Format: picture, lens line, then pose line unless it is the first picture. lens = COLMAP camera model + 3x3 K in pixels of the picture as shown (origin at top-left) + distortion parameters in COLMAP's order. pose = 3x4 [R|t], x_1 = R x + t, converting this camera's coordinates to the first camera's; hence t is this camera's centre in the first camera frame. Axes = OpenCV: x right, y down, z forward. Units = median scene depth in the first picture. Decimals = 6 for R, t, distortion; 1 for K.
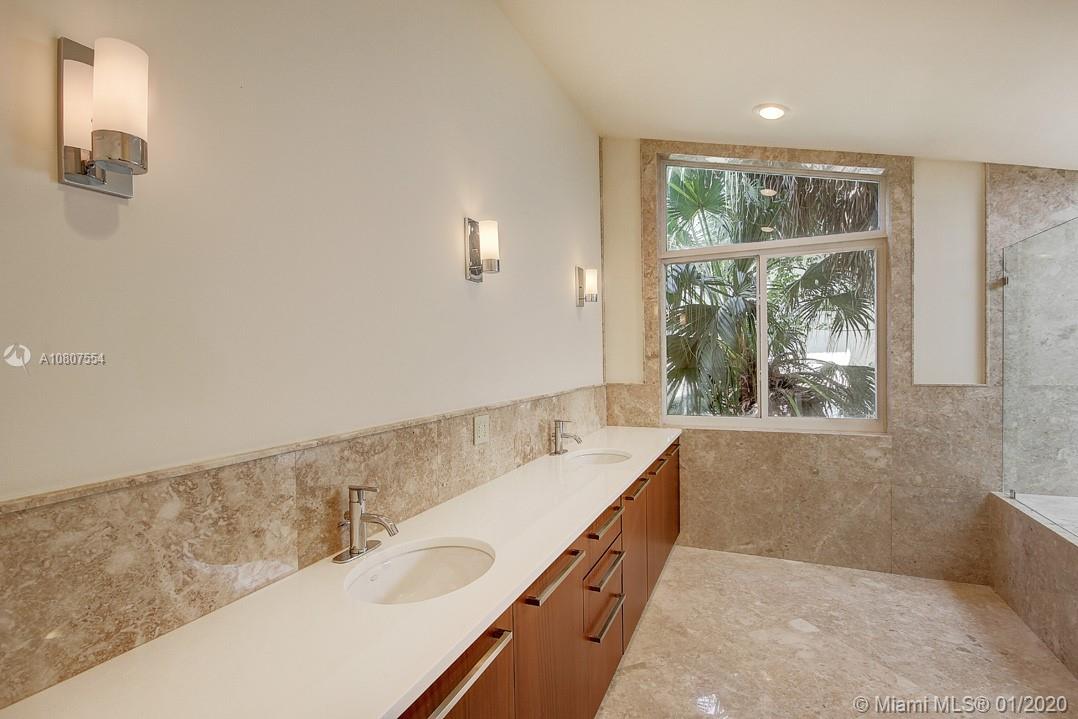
lens RADIAL K [[511.8, 0, 537.9], [0, 511.8, 358.7], [0, 0, 1]] dist [-0.004095, -0.002549]
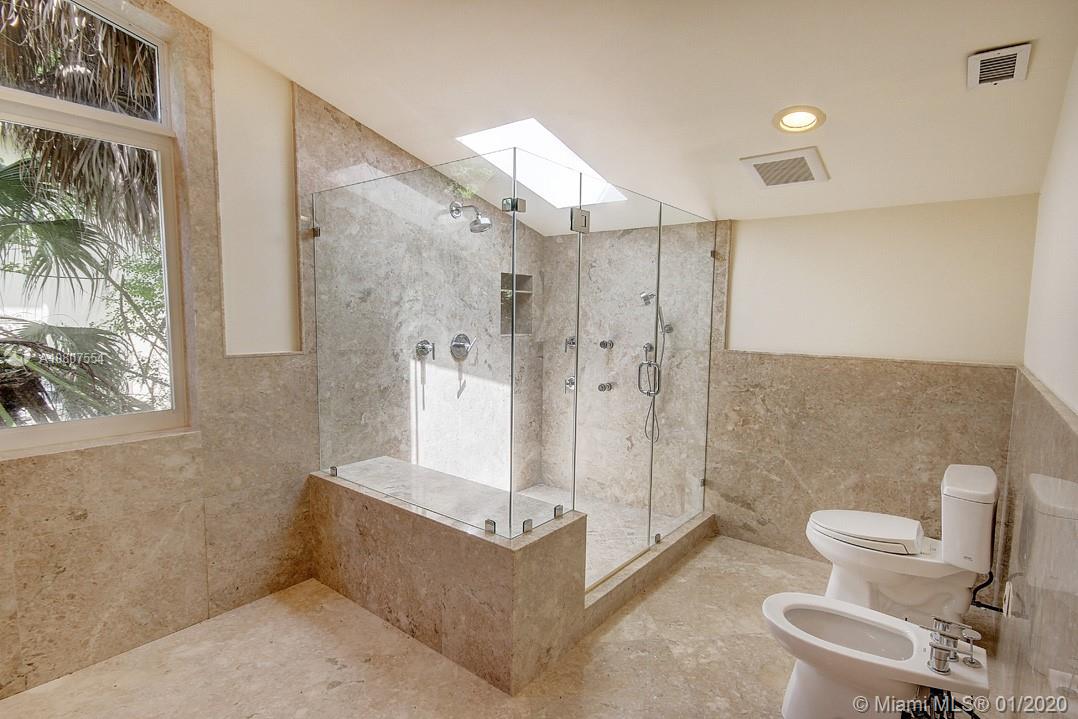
lens RADIAL K [[547.1, 0, 567.1], [0, 547.1, 370.5], [0, 0, 1]] dist [0.012108, -0.006294]
pose [[0.242070, -0.079213, 0.967020, 0.093075], [-0.014031, 0.996272, 0.085121, -0.002712], [-0.970157, -0.034173, 0.240057, 0.343380]]
